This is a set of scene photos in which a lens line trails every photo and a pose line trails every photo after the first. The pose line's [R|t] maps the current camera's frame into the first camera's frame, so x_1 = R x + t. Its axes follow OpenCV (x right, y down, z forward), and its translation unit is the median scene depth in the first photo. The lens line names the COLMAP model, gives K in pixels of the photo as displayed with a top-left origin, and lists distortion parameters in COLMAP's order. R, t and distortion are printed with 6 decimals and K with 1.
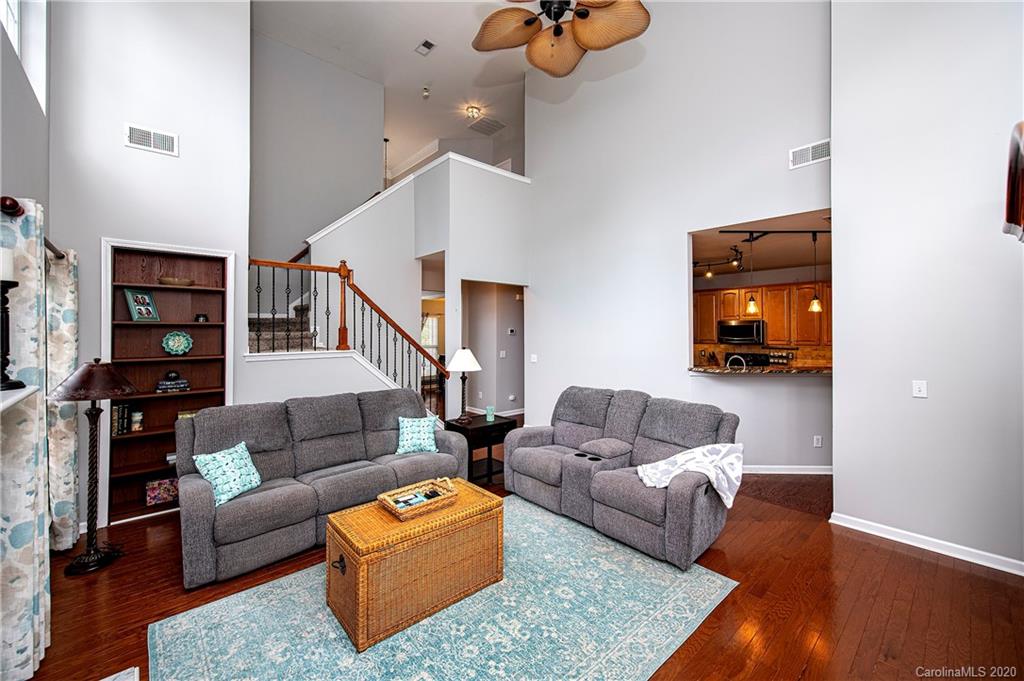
lens RADIAL K [[405.1, 0, 506.5], [0, 405.1, 331.4], [0, 0, 1]] dist [-0.002249, -0.000233]
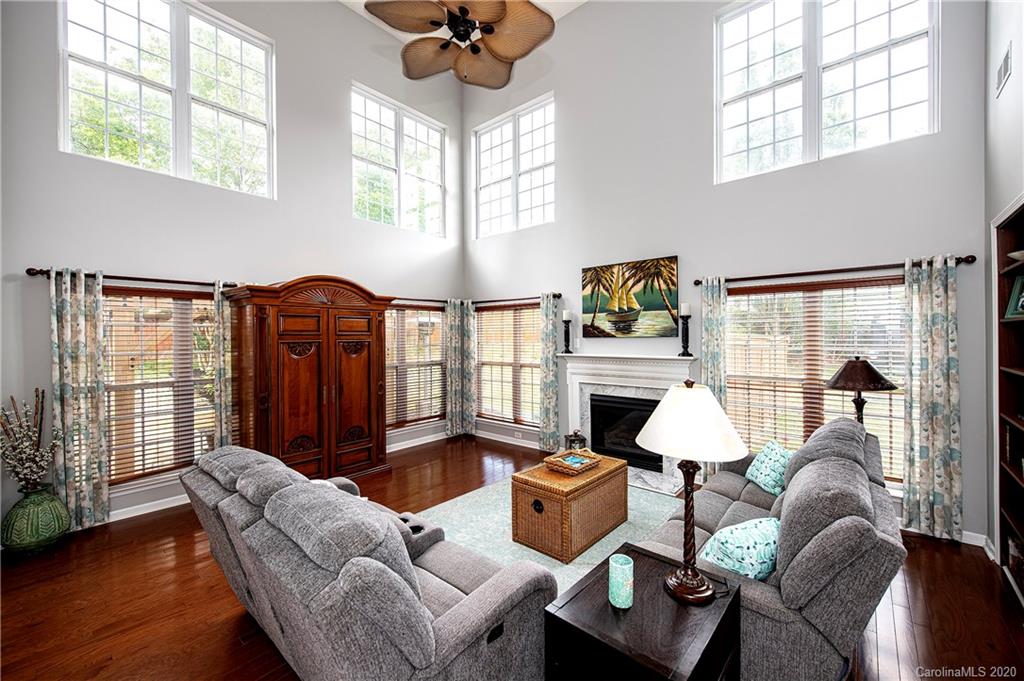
lens RADIAL K [[405.1, 0, 517.1], [0, 405.1, 342.9], [0, 0, 1]] dist [-0.002249, -0.000233]
pose [[-0.991092, 0.004136, -0.133112, 0.084906], [0.002978, 0.999956, 0.008895, 0.011571], [0.133143, 0.008419, -0.991061, 1.468233]]
